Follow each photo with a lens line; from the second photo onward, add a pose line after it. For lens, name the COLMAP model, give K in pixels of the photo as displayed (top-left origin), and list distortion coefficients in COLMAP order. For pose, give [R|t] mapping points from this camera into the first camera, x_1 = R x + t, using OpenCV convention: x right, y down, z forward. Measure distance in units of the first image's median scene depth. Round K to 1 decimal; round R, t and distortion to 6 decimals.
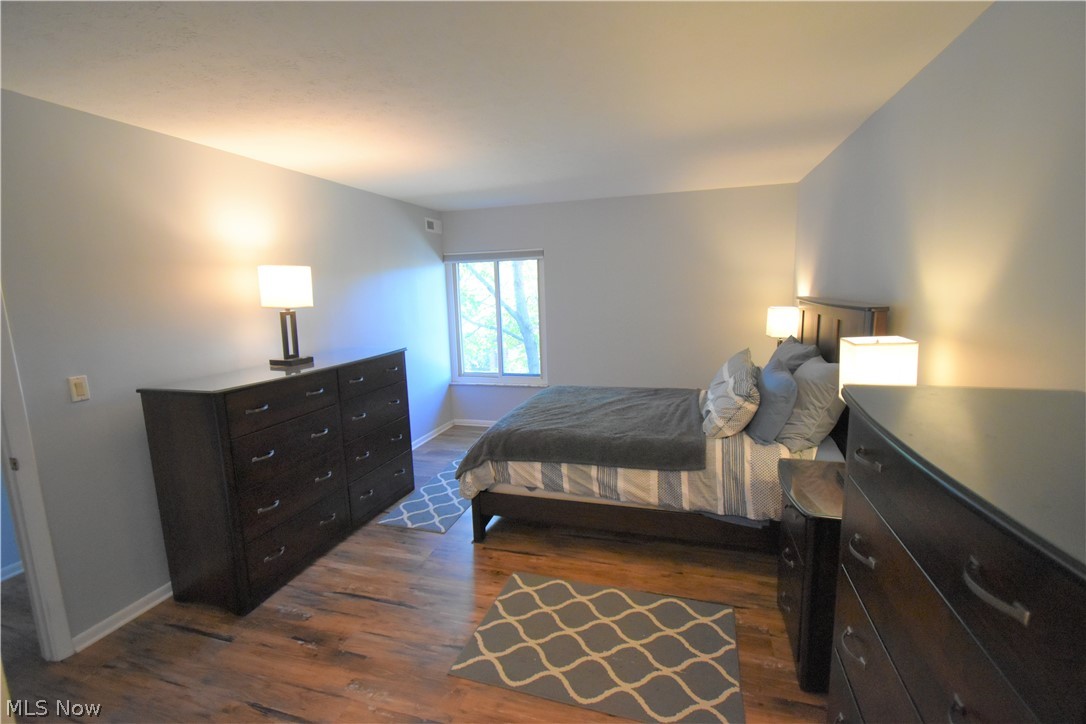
lens RADIAL K [[477.2, 0, 544.2], [0, 477.2, 365.2], [0, 0, 1]] dist [0.009628, -0.005715]
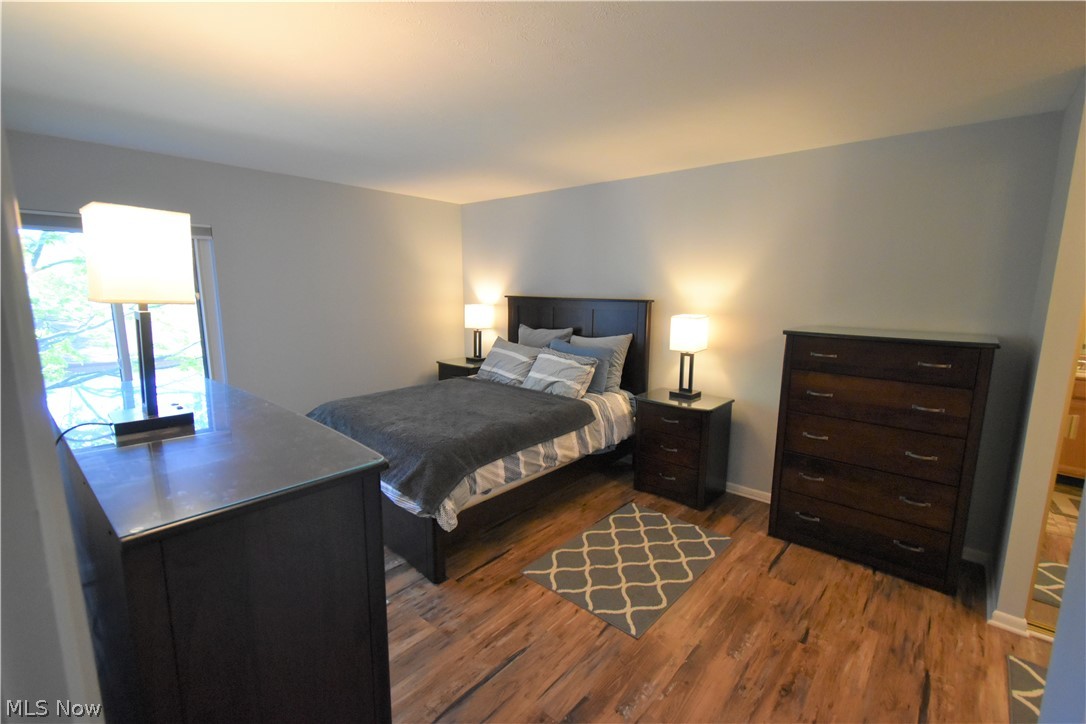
lens RADIAL K [[477.2, 0, 544.2], [0, 477.2, 365.2], [0, 0, 1]] dist [0.009628, -0.005715]
pose [[0.411112, -0.116777, 0.904074, -0.923559], [0.131307, 0.989004, 0.068038, -0.046410], [-0.902078, 0.090740, 0.421926, 0.533303]]
